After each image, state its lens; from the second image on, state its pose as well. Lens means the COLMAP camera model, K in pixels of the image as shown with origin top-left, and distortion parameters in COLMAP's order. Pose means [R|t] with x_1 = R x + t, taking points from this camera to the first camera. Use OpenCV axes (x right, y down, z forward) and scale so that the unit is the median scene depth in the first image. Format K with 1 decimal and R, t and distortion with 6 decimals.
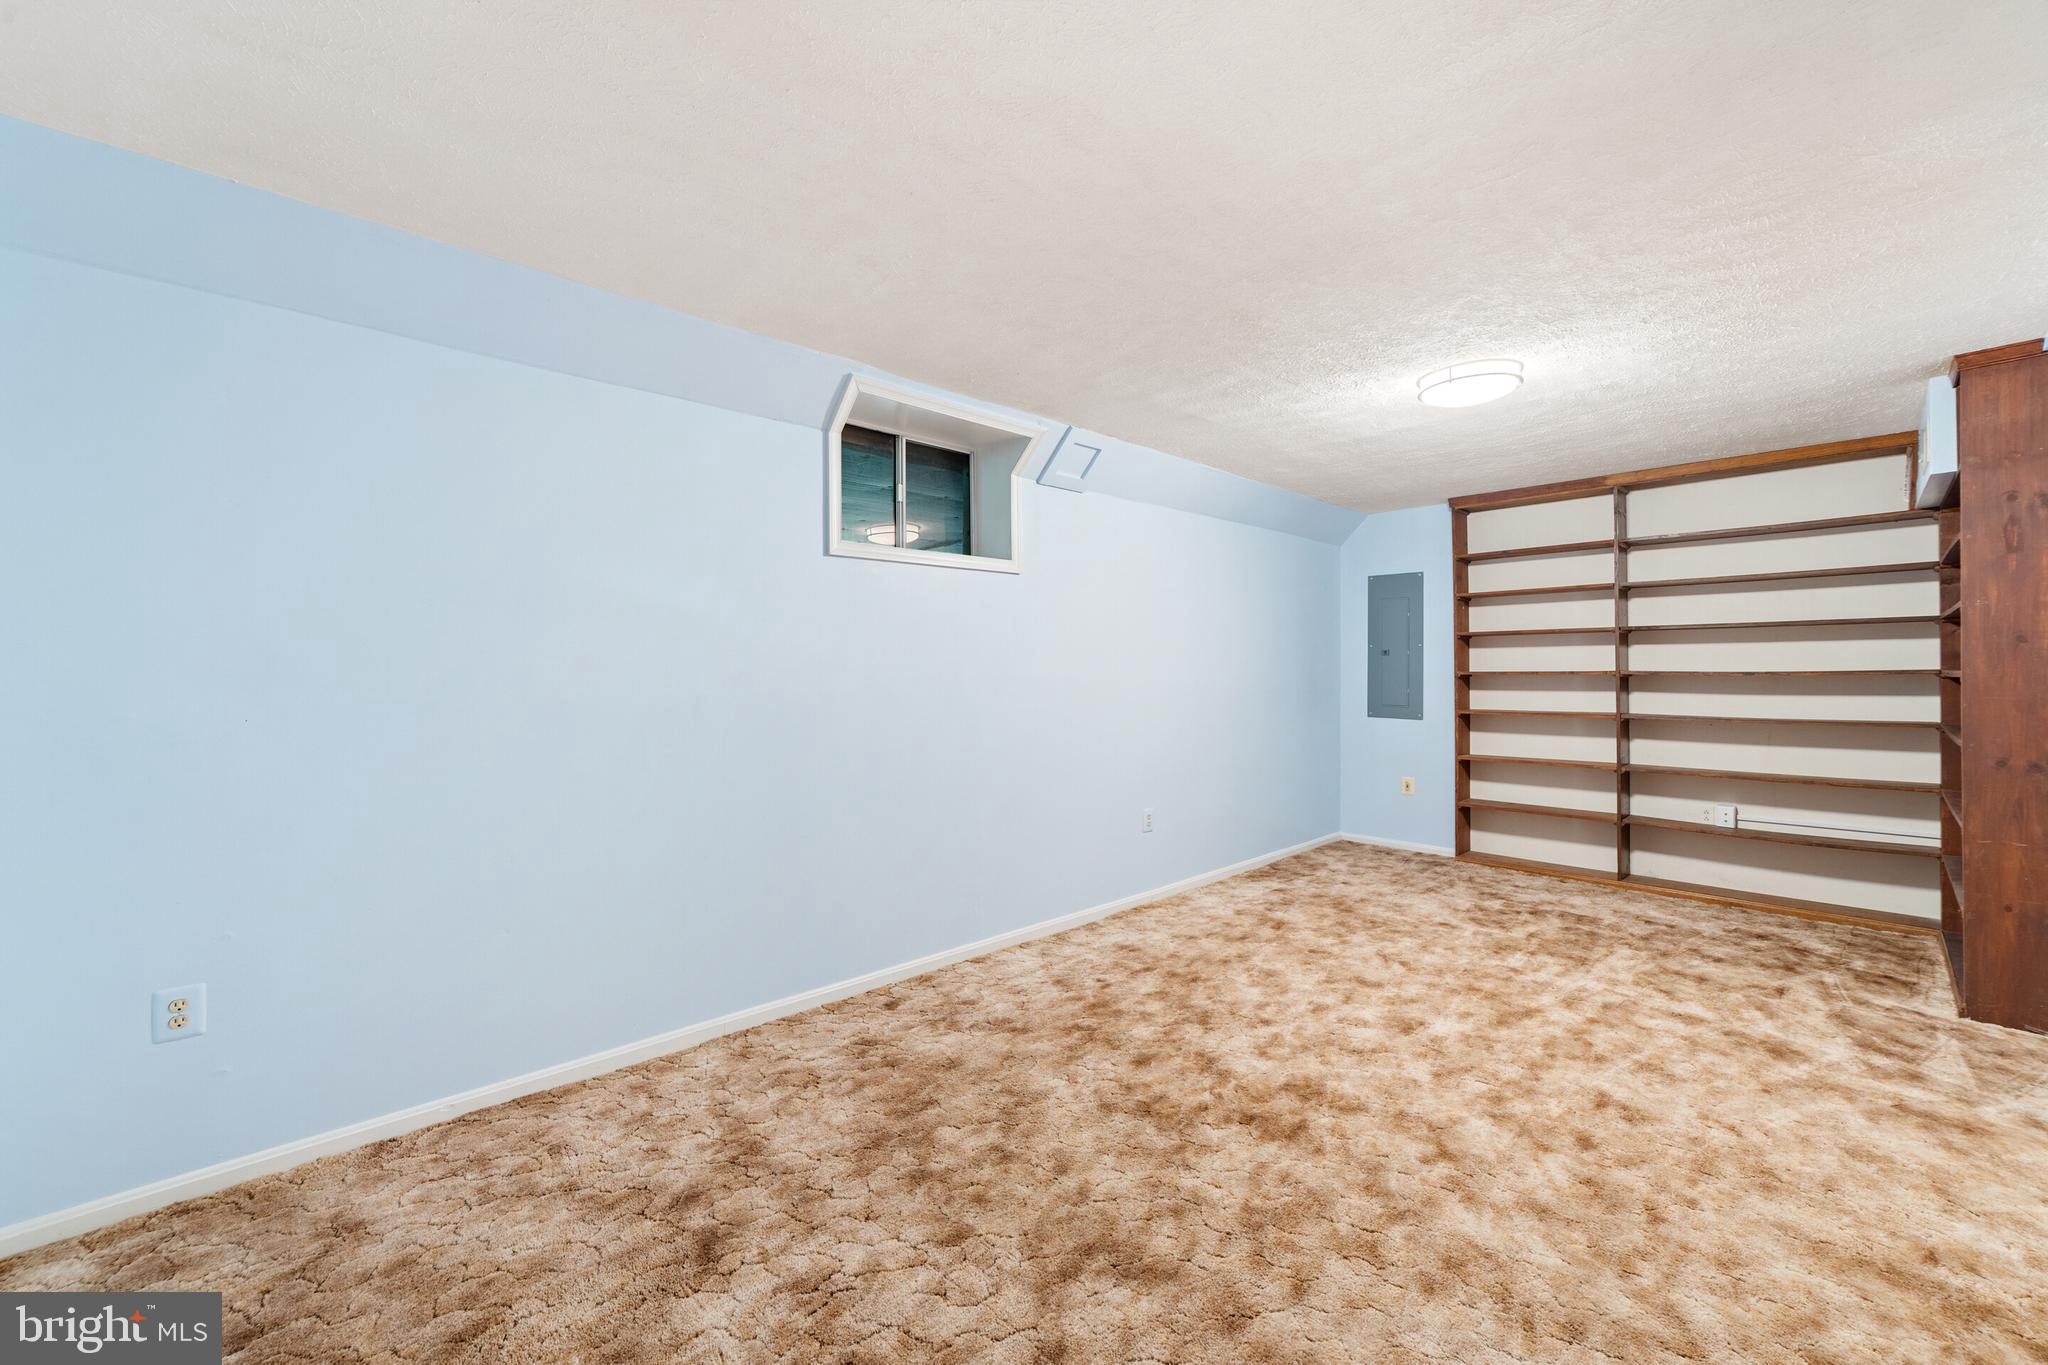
lens RADIAL K [[798.2, 0, 1015.6], [0, 798.2, 671.8], [0, 0, 1]] dist [-0.012218, 0.001648]
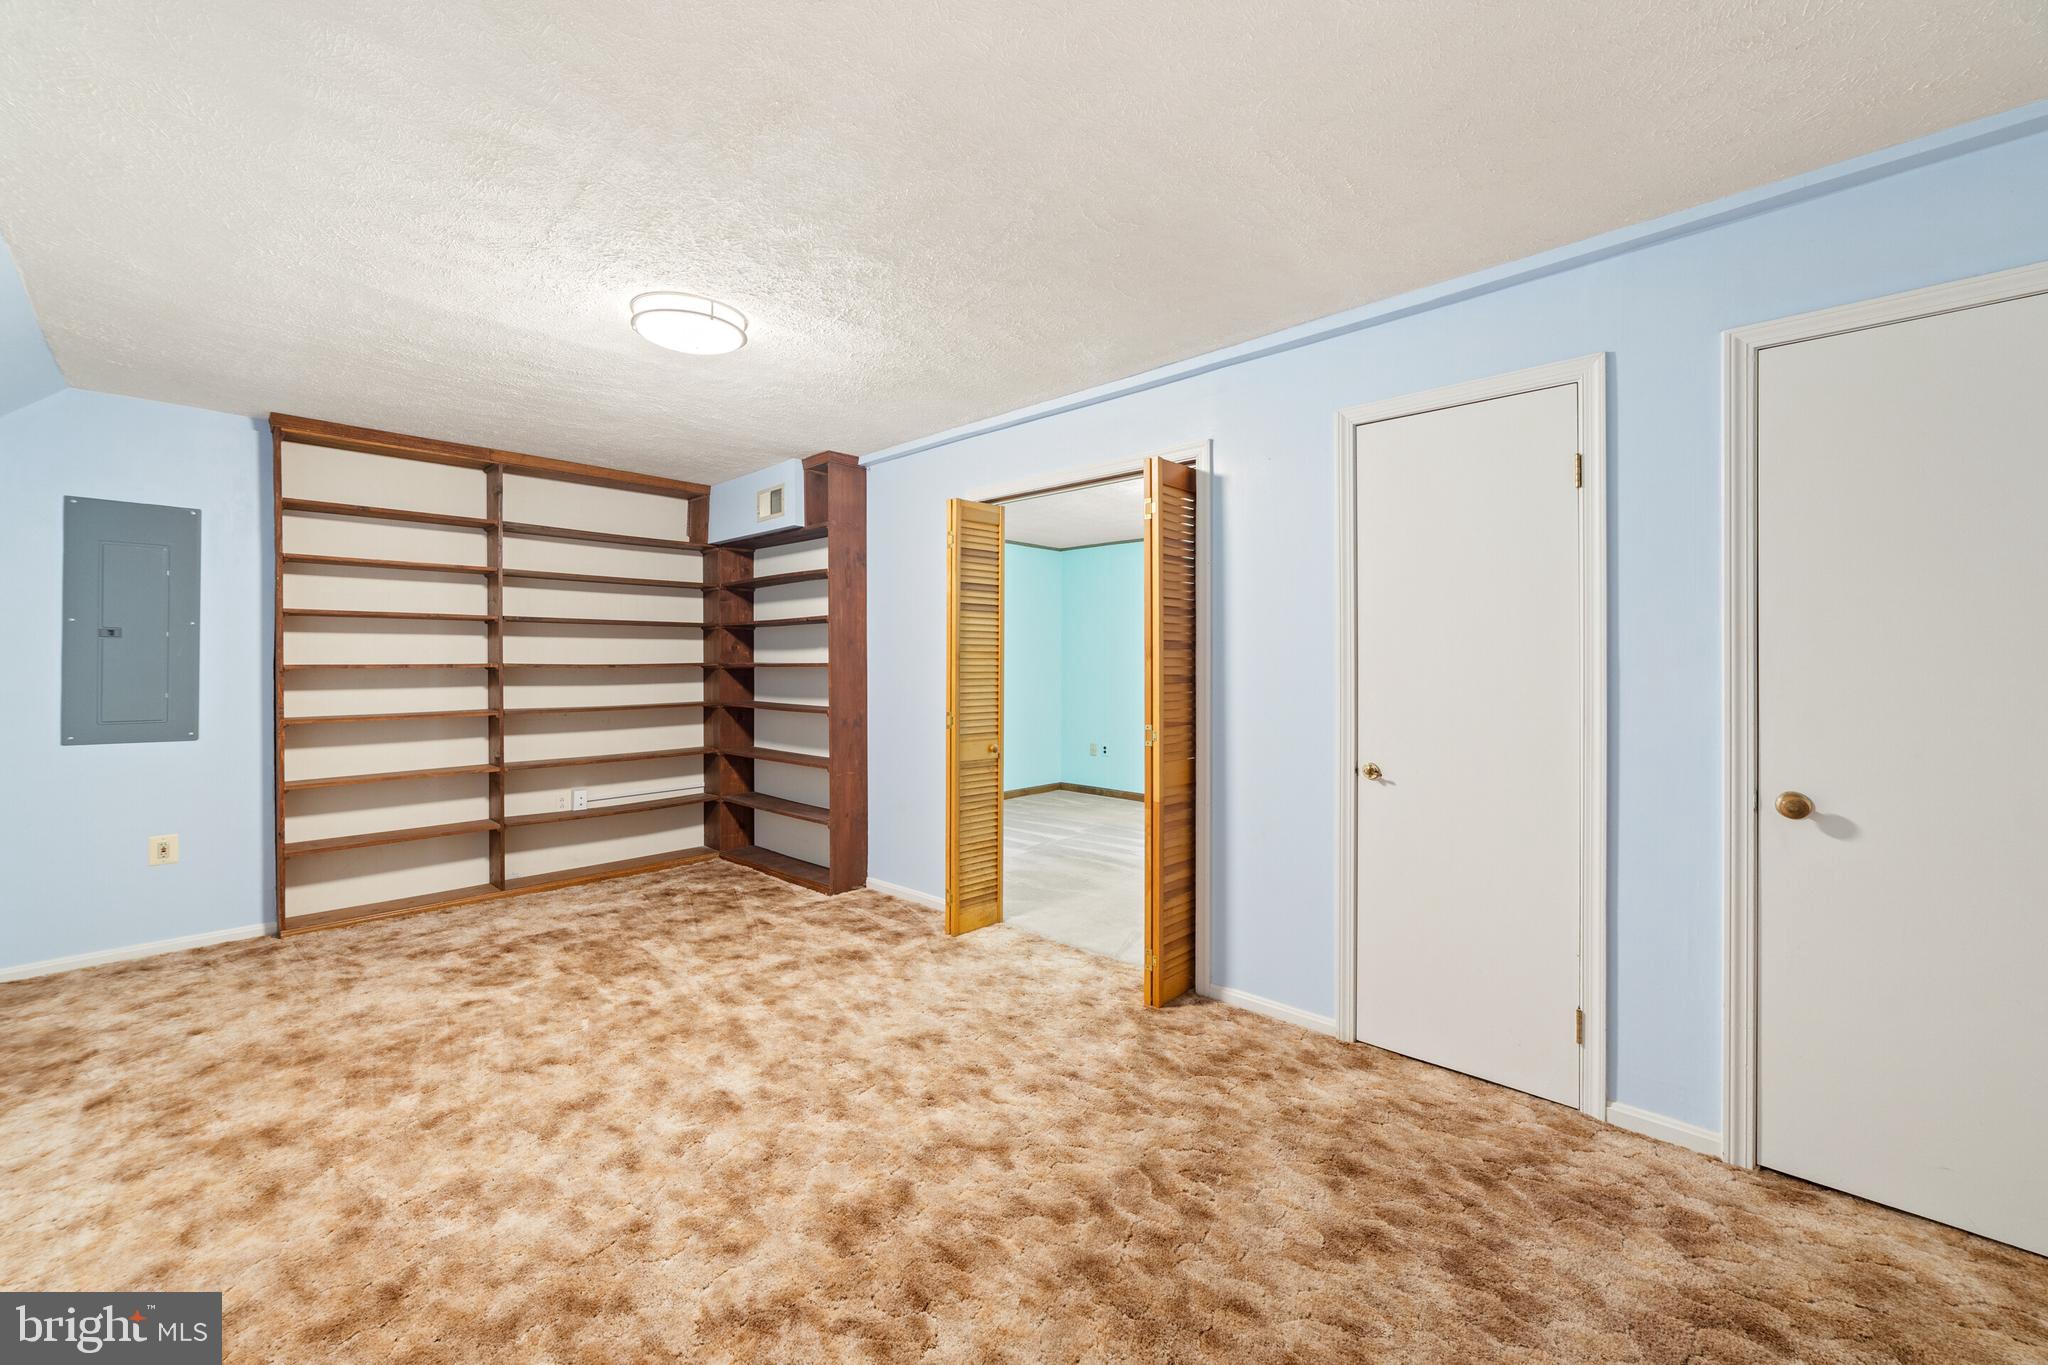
lens RADIAL K [[798.2, 0, 1005.4], [0, 798.2, 663.4], [0, 0, 1]] dist [-0.012218, 0.001648]
pose [[-0.066022, 0.002796, 0.997814, -0.270857], [0.002639, 0.999993, -0.002627, 0.003595], [-0.997815, 0.002460, -0.066029, 0.637474]]
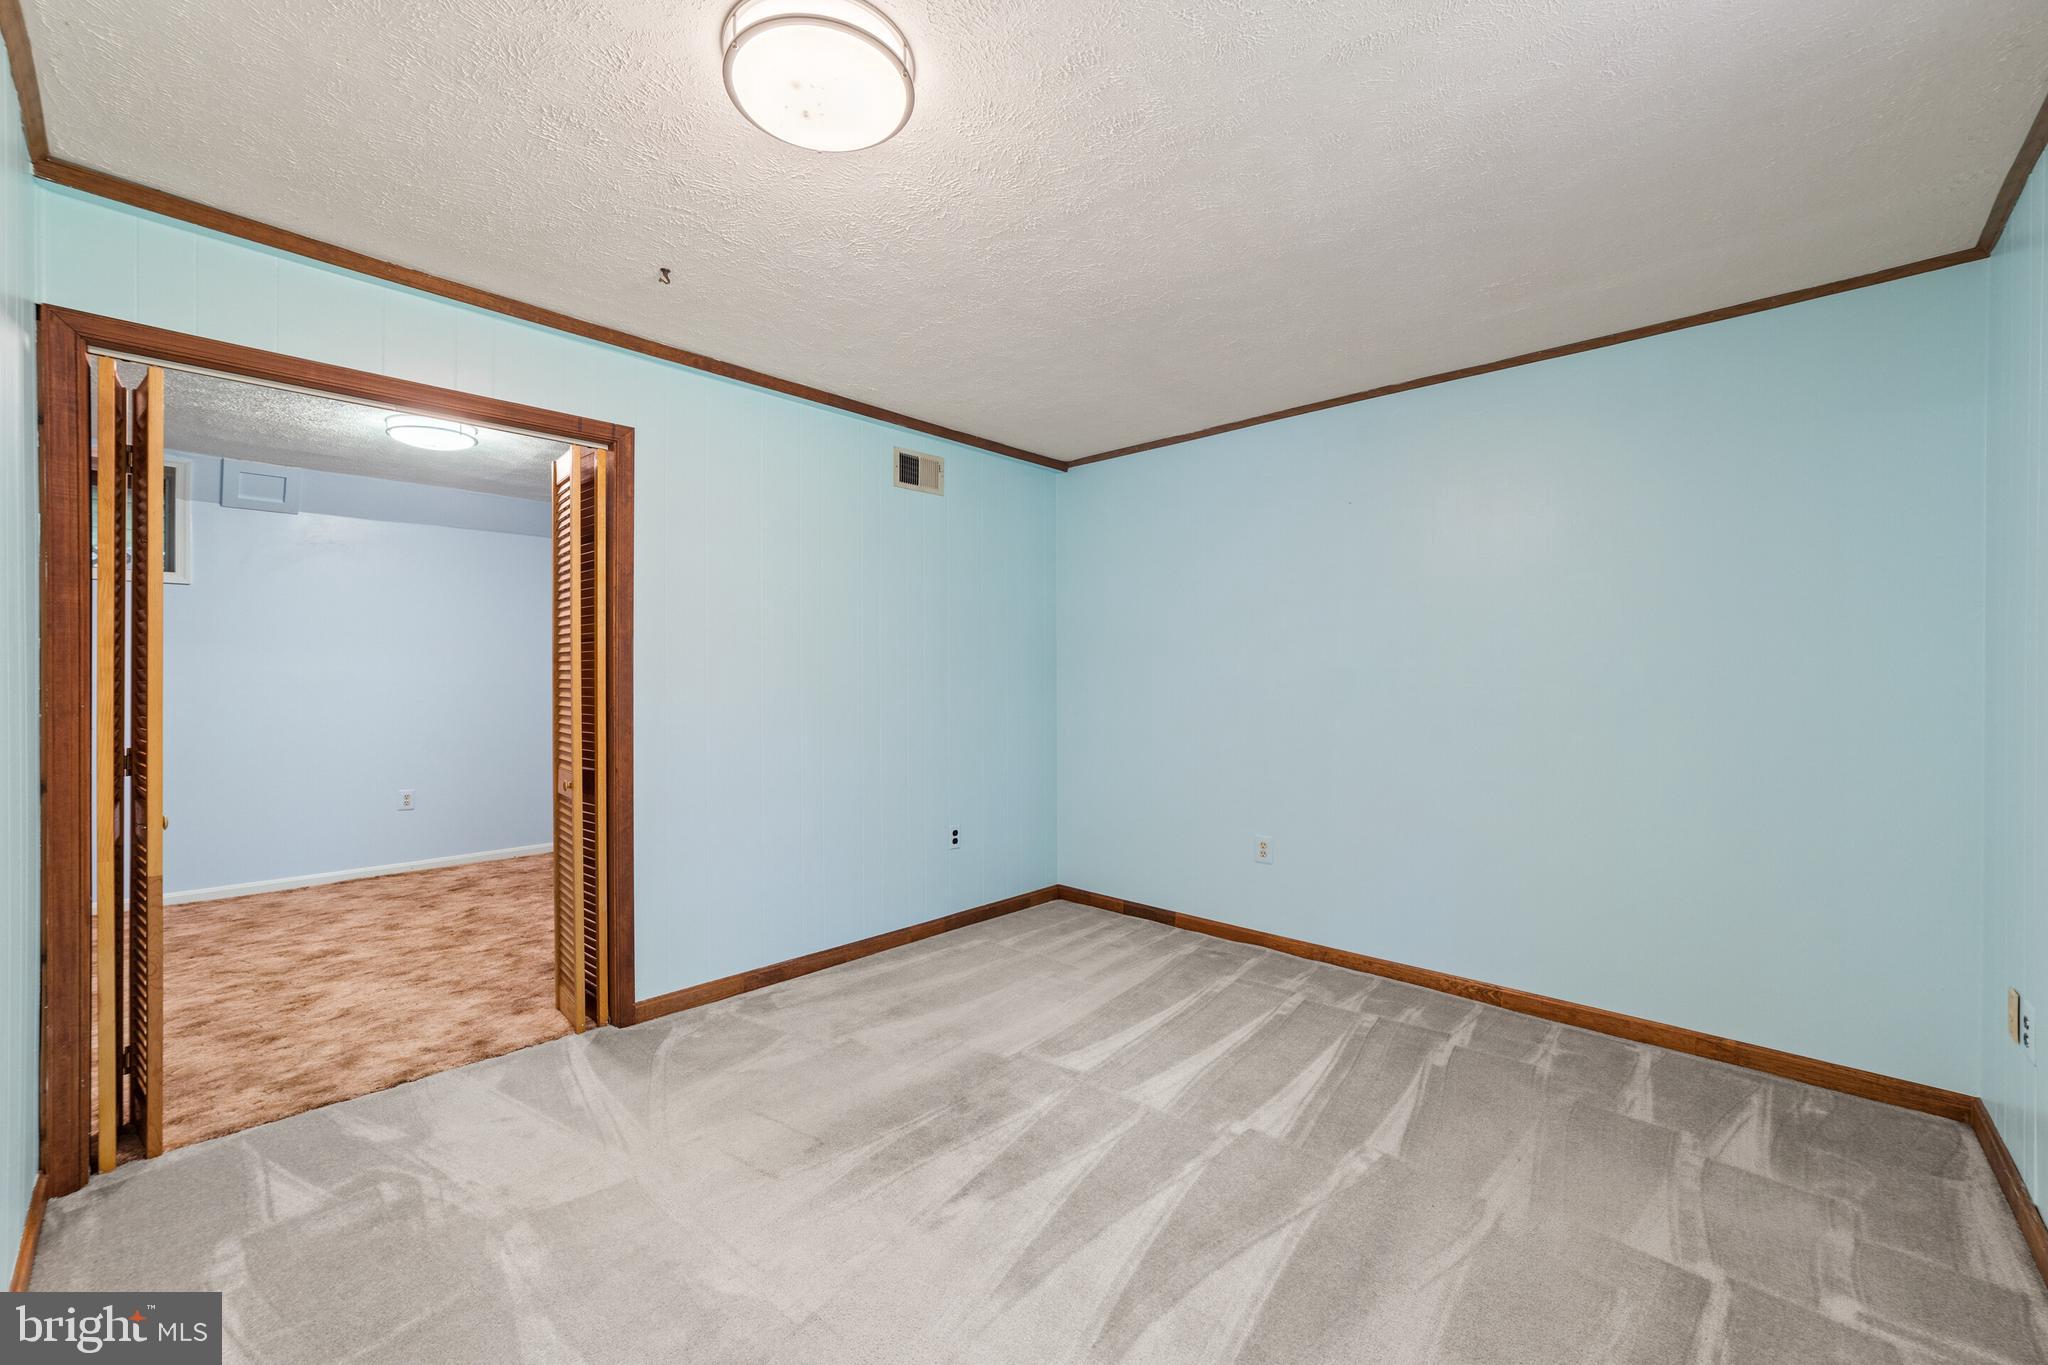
lens RADIAL K [[798.2, 0, 1003.5], [0, 798.2, 681.1], [0, 0, 1]] dist [-0.012218, 0.001648]
pose [[0.998065, -0.002332, 0.062136, 1.208970], [0.002113, 0.999991, 0.003590, 0.021351], [-0.062144, -0.003452, 0.998061, -0.220494]]
